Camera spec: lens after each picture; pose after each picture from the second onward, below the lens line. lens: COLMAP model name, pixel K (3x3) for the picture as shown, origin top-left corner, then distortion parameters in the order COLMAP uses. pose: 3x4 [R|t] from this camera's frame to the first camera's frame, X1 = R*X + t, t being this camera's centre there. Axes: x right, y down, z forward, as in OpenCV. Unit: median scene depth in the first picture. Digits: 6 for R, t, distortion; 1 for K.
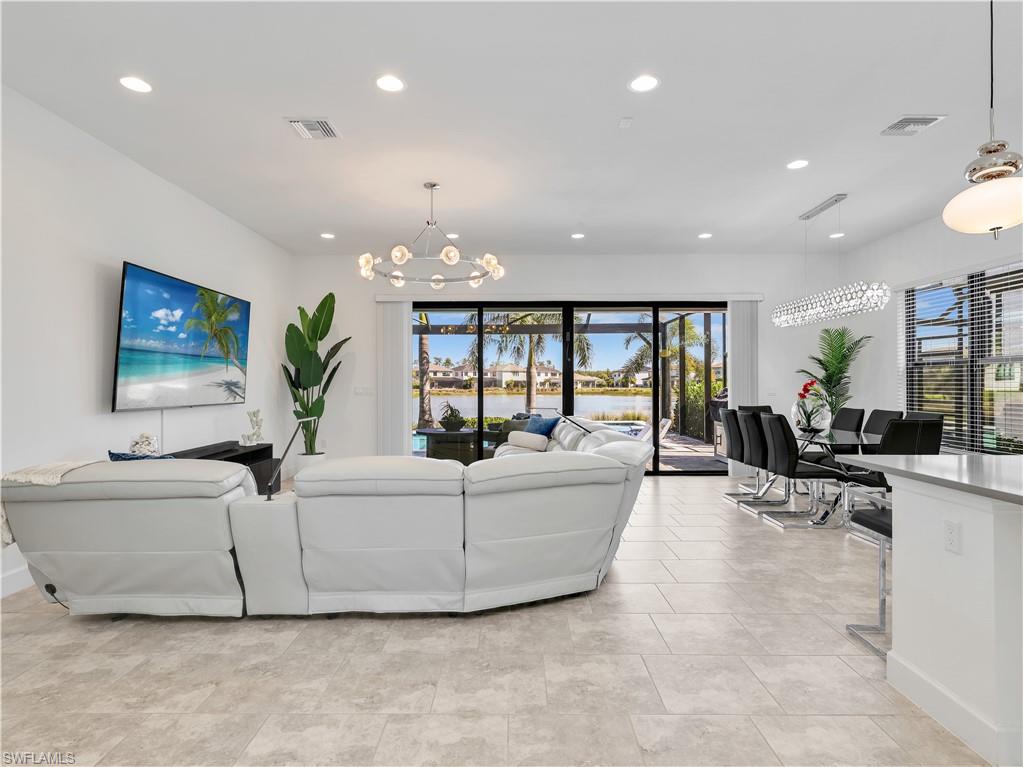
lens RADIAL K [[540.8, 0, 518.2], [0, 540.8, 381.3], [0, 0, 1]] dist [-0.004844, -0.000970]
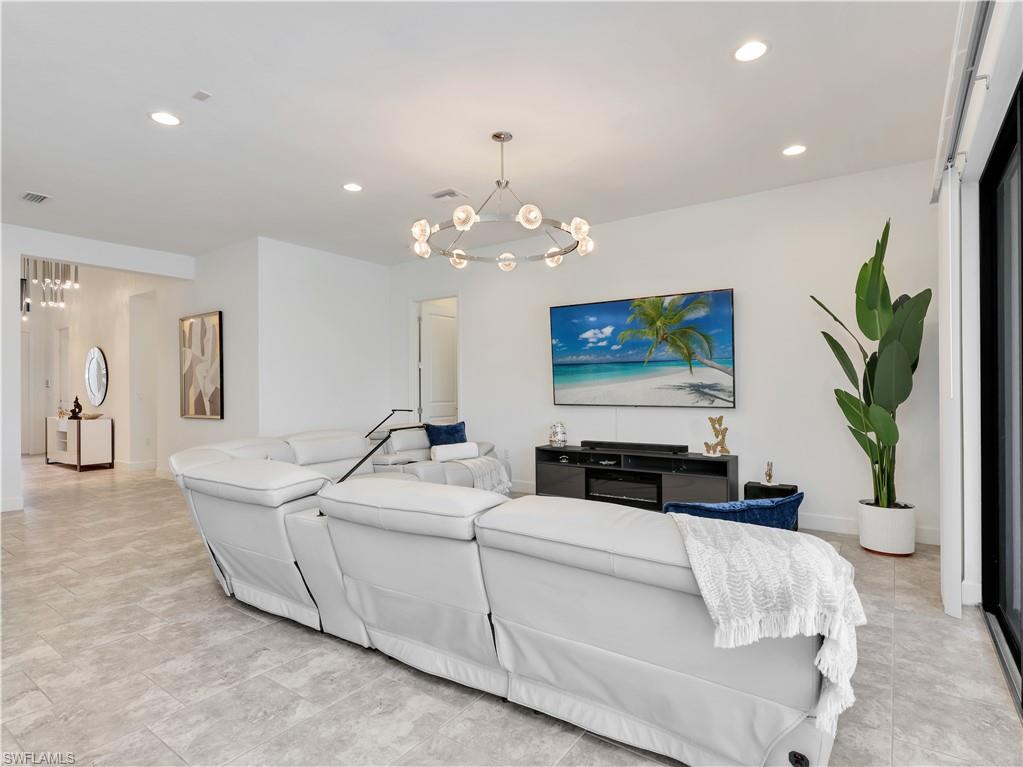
lens RADIAL K [[540.8, 0, 518.2], [0, 540.8, 381.3], [0, 0, 1]] dist [-0.004844, -0.000970]
pose [[-0.573877, 0.007144, -0.818911, 0.438245], [0.020708, 0.999769, -0.005790, -0.005206], [0.818680, -0.020280, -0.573892, 1.353272]]
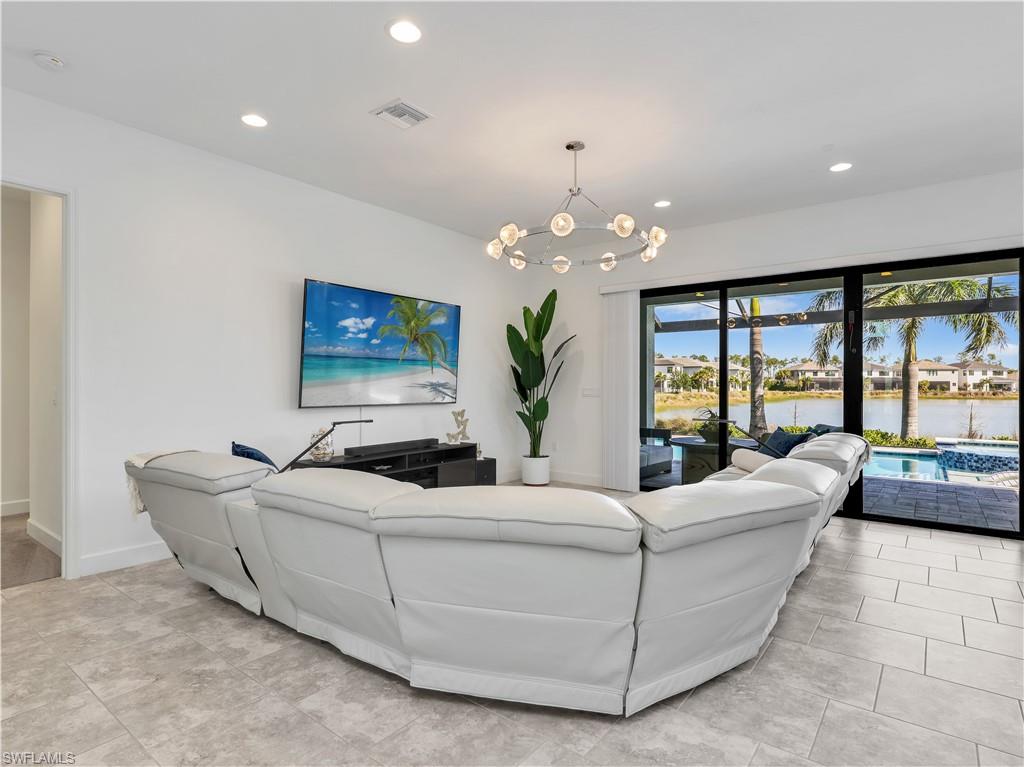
lens RADIAL K [[550.3, 0, 512.0], [0, 550.3, 383.5], [0, 0, 1]] dist [0.000420, -0.000543]
pose [[0.787230, 0.001099, -0.616658, 0.262350], [0.000457, 0.999997, 0.002367, -0.000320], [0.616659, -0.002145, 0.787228, 0.255318]]
